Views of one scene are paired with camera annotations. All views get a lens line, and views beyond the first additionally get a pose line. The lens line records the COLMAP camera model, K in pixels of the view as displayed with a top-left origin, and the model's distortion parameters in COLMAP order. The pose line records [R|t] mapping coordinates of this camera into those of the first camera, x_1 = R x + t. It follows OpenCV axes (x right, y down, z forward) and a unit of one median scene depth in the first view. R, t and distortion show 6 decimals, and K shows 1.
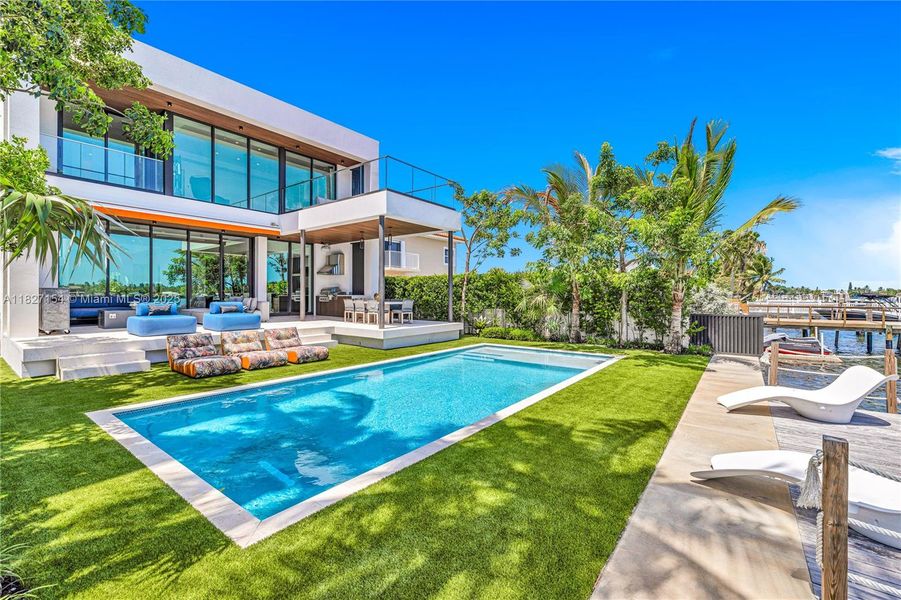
lens RADIAL K [[382.2, 0, 446.6], [0, 382.2, 294.7], [0, 0, 1]] dist [-0.010194, 0.000571]
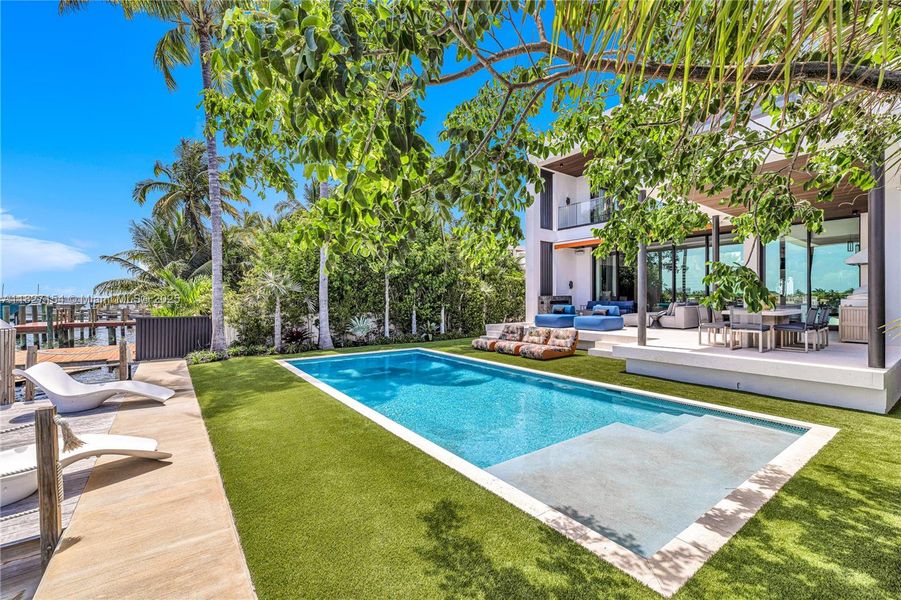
lens RADIAL K [[382.2, 0, 455.0], [0, 382.2, 297.1], [0, 0, 1]] dist [-0.010194, 0.000571]
pose [[-0.276630, -0.015455, -0.960852, 0.547997], [-0.004207, 0.999881, -0.014871, 0.009062], [0.960967, -0.000071, -0.276662, 0.763257]]
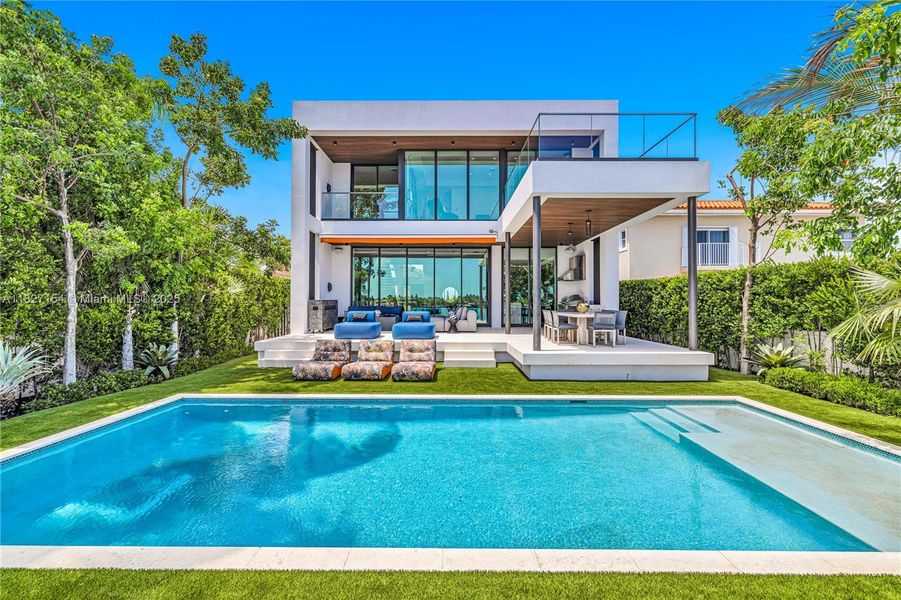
lens RADIAL K [[382.2, 0, 452.2], [0, 382.2, 297.3], [0, 0, 1]] dist [-0.010194, 0.000571]
pose [[0.602546, -0.017419, -0.797894, 0.280890], [0.002065, 0.999792, -0.020268, 0.001296], [0.798081, 0.010564, 0.602457, 0.381600]]
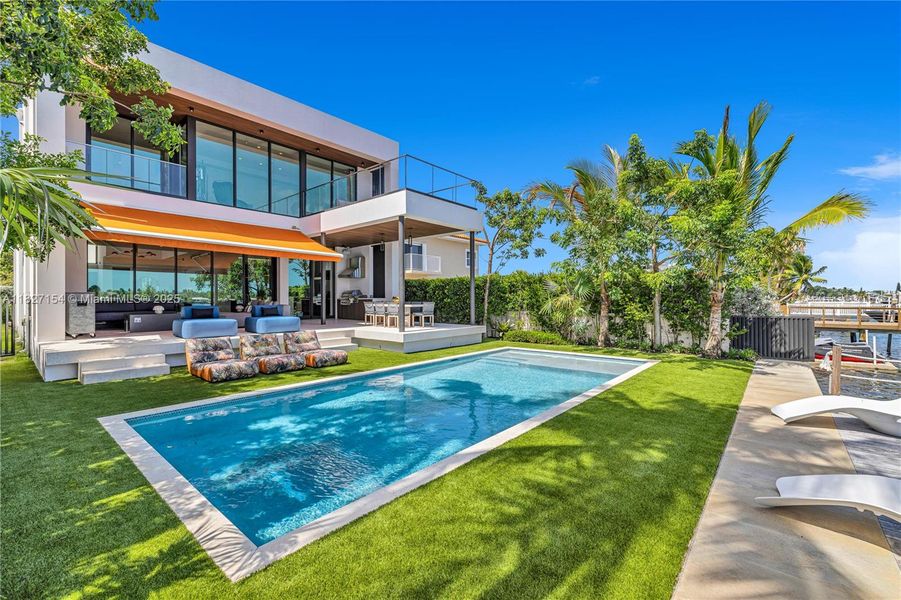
lens RADIAL K [[382.2, 0, 447.5], [0, 382.2, 298.5], [0, 0, 1]] dist [-0.010194, 0.000571]
pose [[0.998352, -0.006602, -0.056998, 0.001877], [0.006594, 0.999978, -0.000319, 0.003863], [0.056999, -0.000057, 0.998374, 0.029307]]
